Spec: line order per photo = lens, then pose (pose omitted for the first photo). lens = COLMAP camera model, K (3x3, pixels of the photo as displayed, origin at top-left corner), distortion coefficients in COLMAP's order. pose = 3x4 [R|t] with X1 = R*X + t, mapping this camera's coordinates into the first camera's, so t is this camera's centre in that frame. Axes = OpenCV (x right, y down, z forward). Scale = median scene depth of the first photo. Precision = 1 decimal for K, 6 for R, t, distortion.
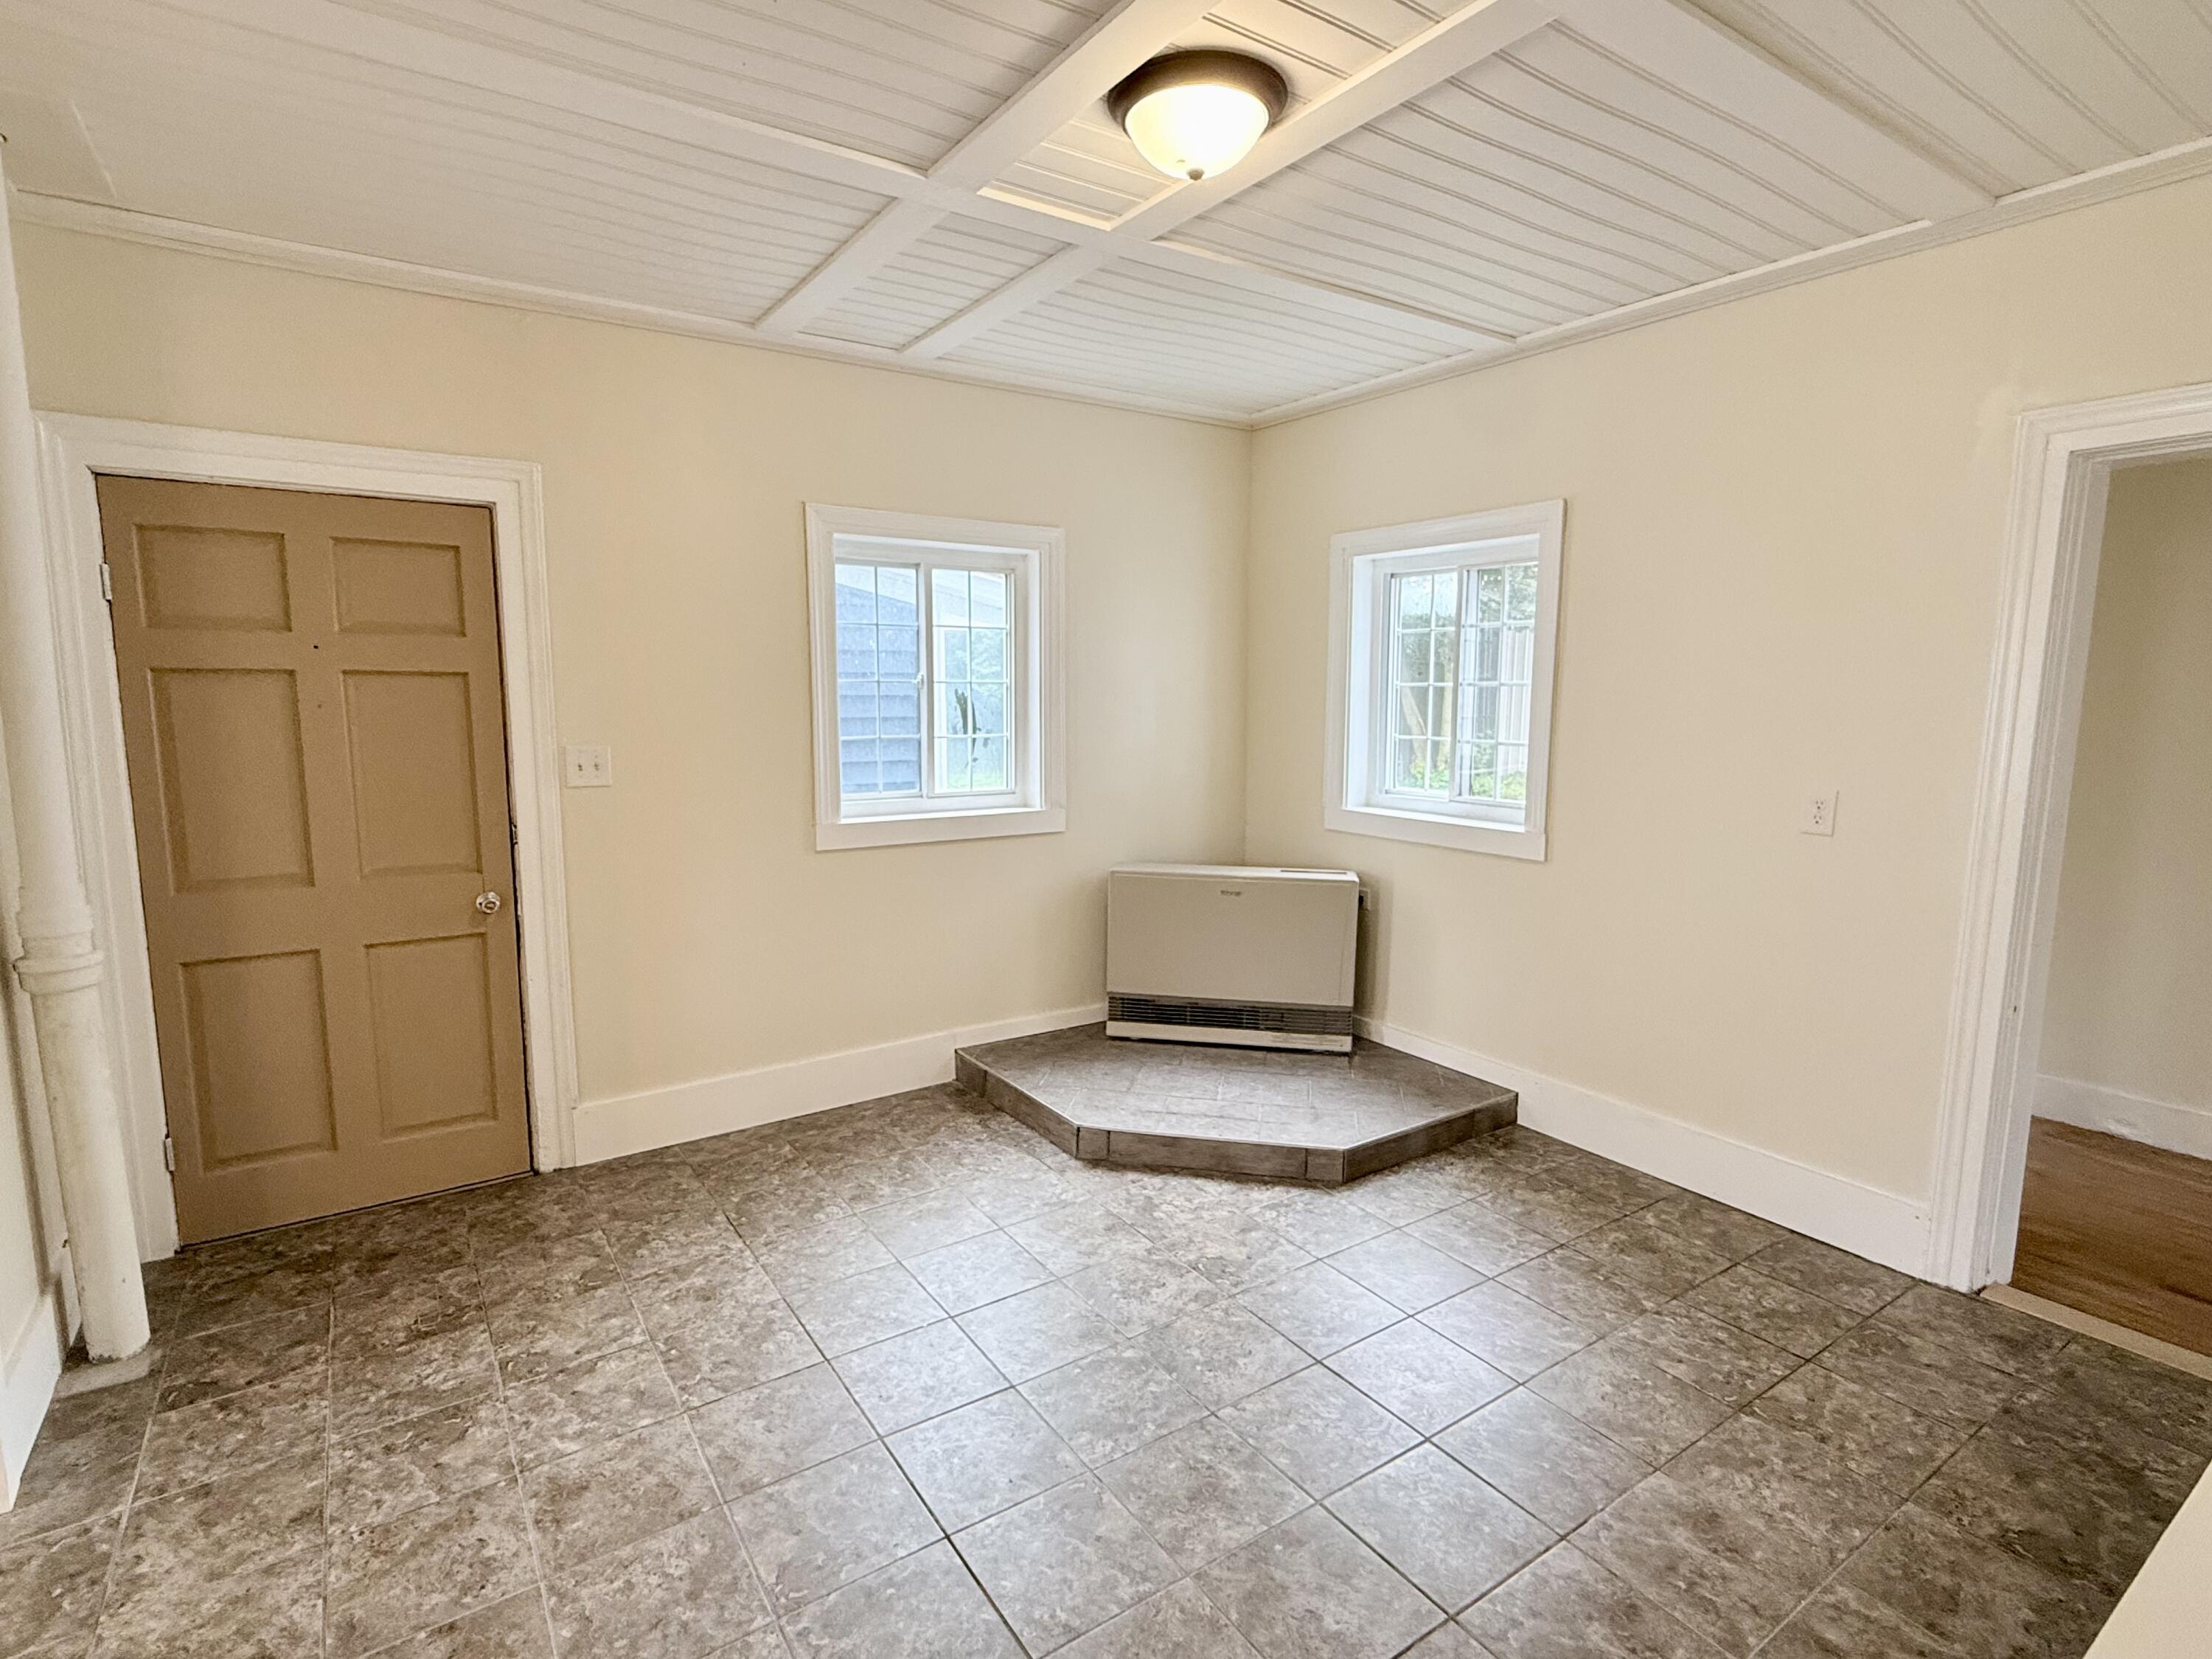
lens RADIAL K [[1107.6, 0, 1103.5], [0, 1107.6, 826.7], [0, 0, 1]] dist [0.005734, -0.002212]
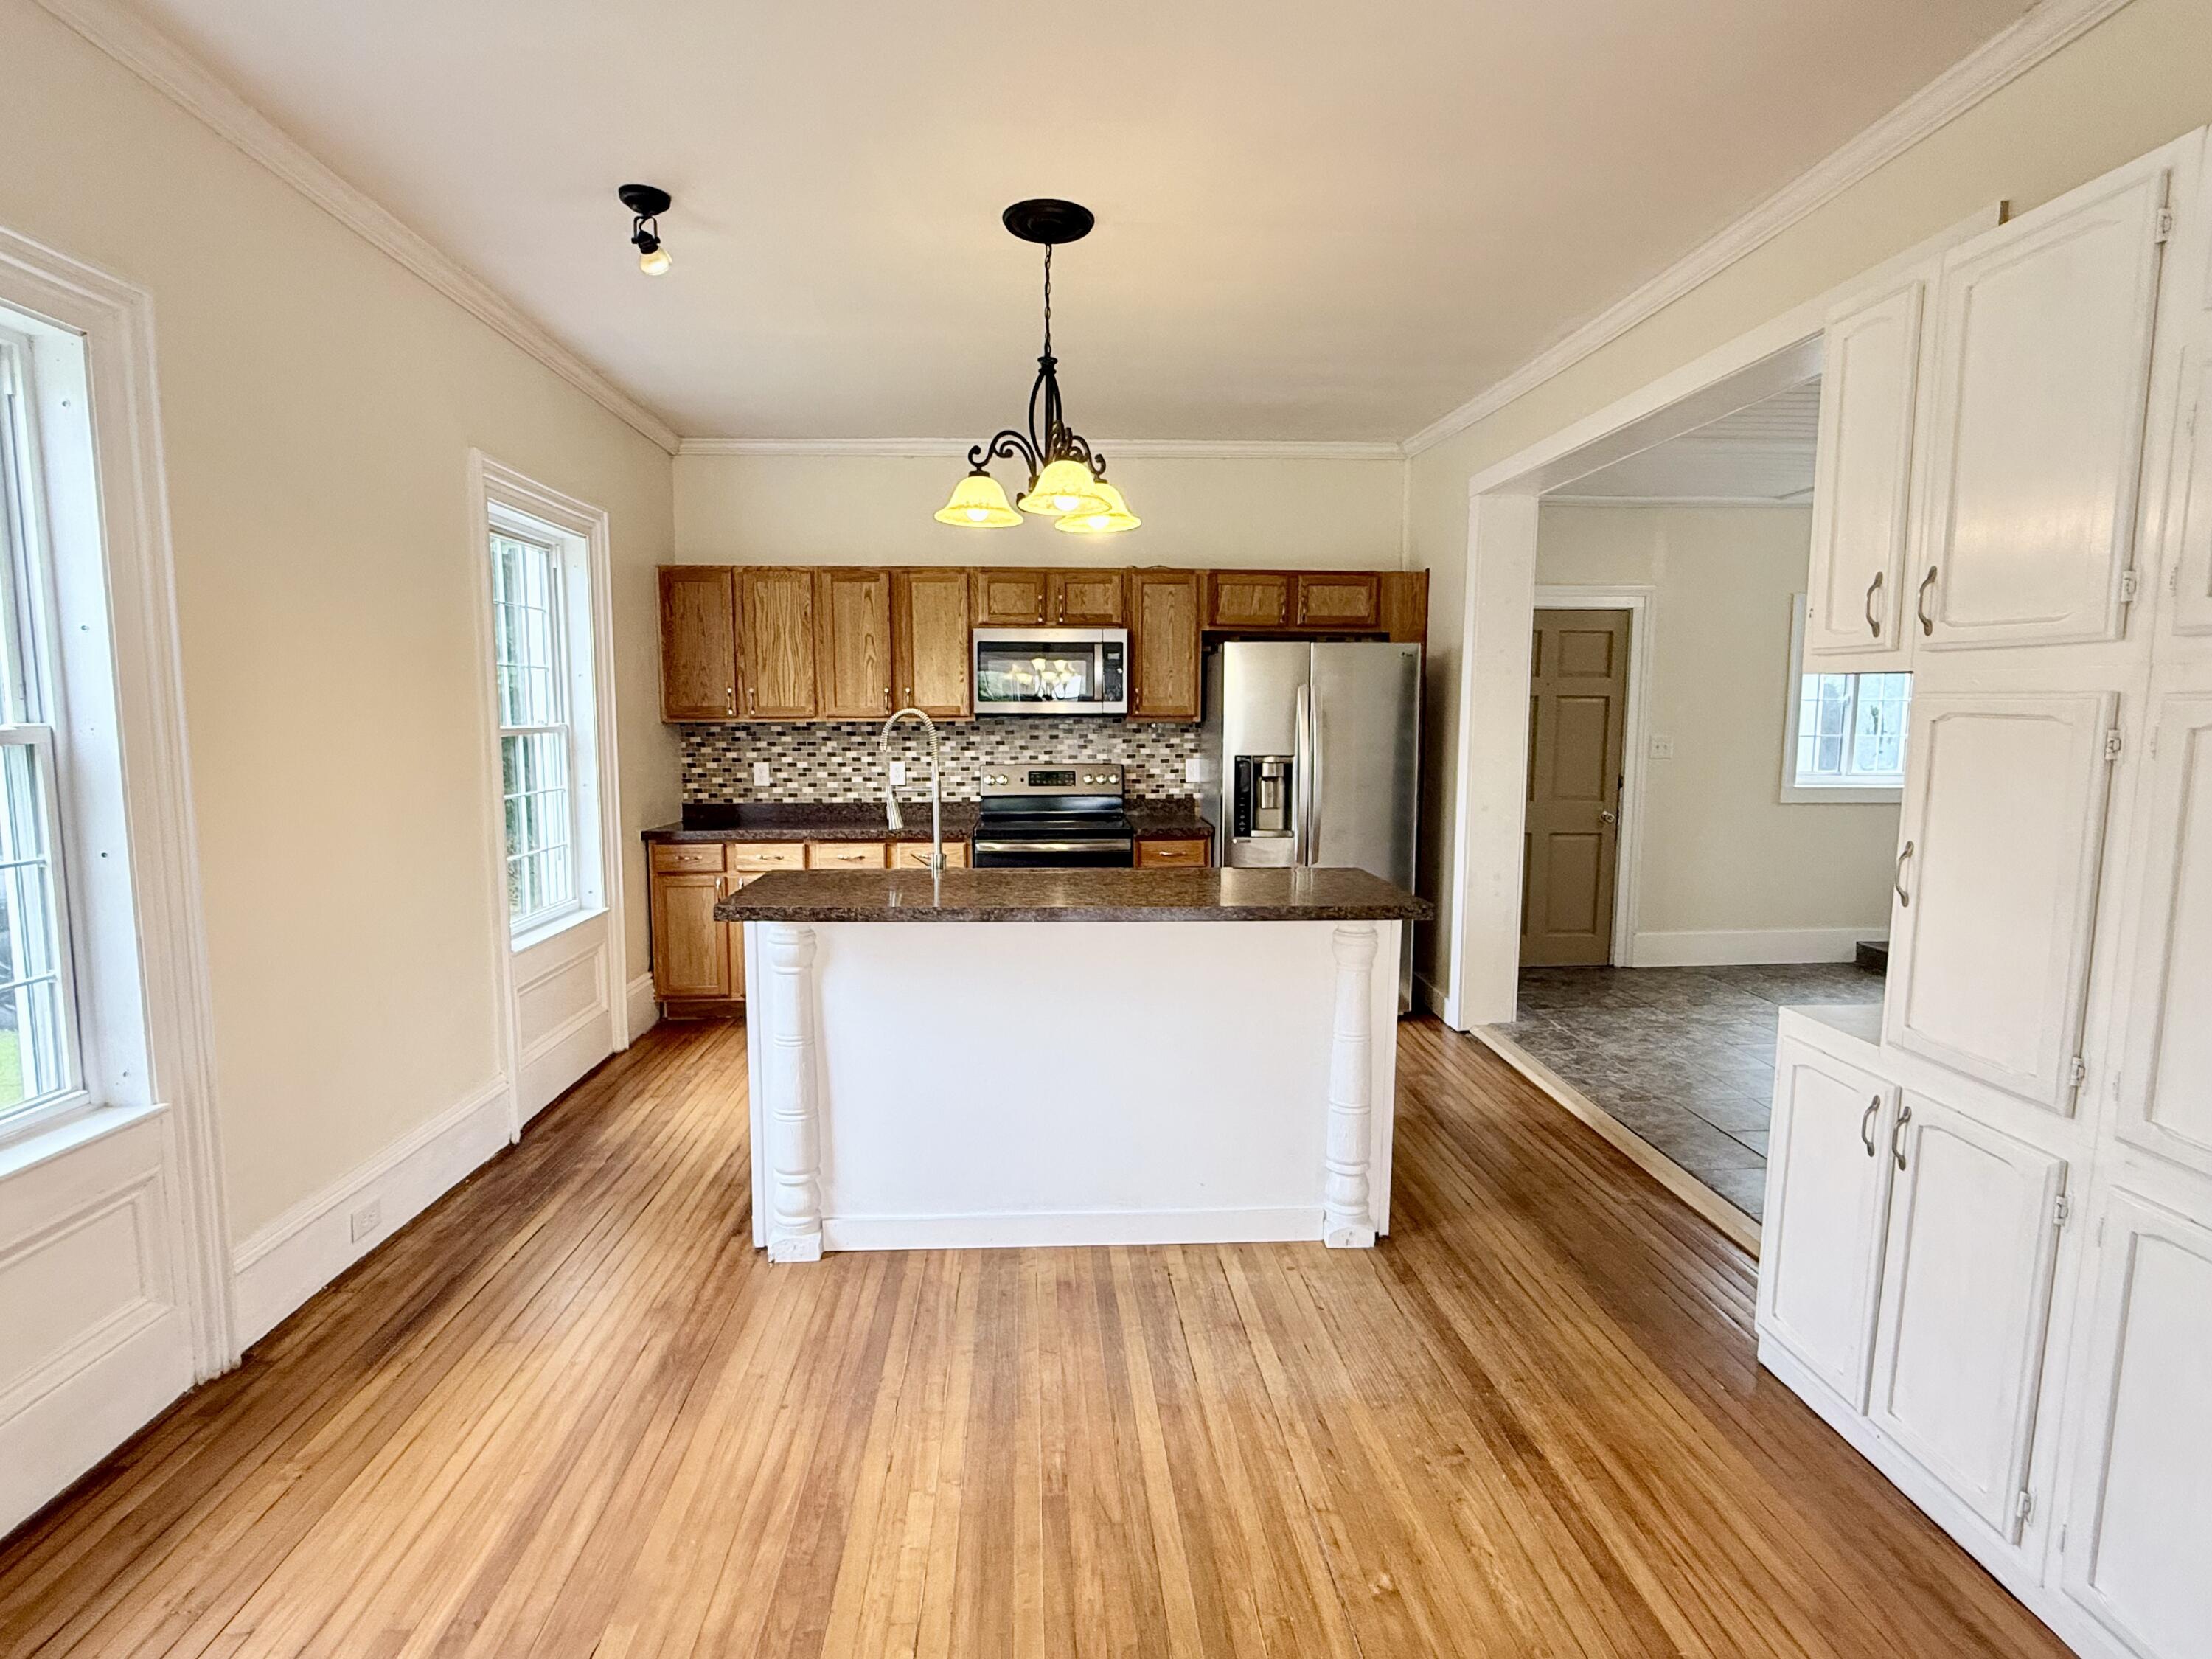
lens RADIAL K [[1107.6, 0, 1105.8], [0, 1107.6, 833.3], [0, 0, 1]] dist [0.005734, -0.002212]
pose [[0.861709, 0.054484, -0.504469, -0.332969], [-0.063892, 0.997956, -0.001355, 0.153395], [0.503364, 0.033399, 0.863429, -1.071072]]
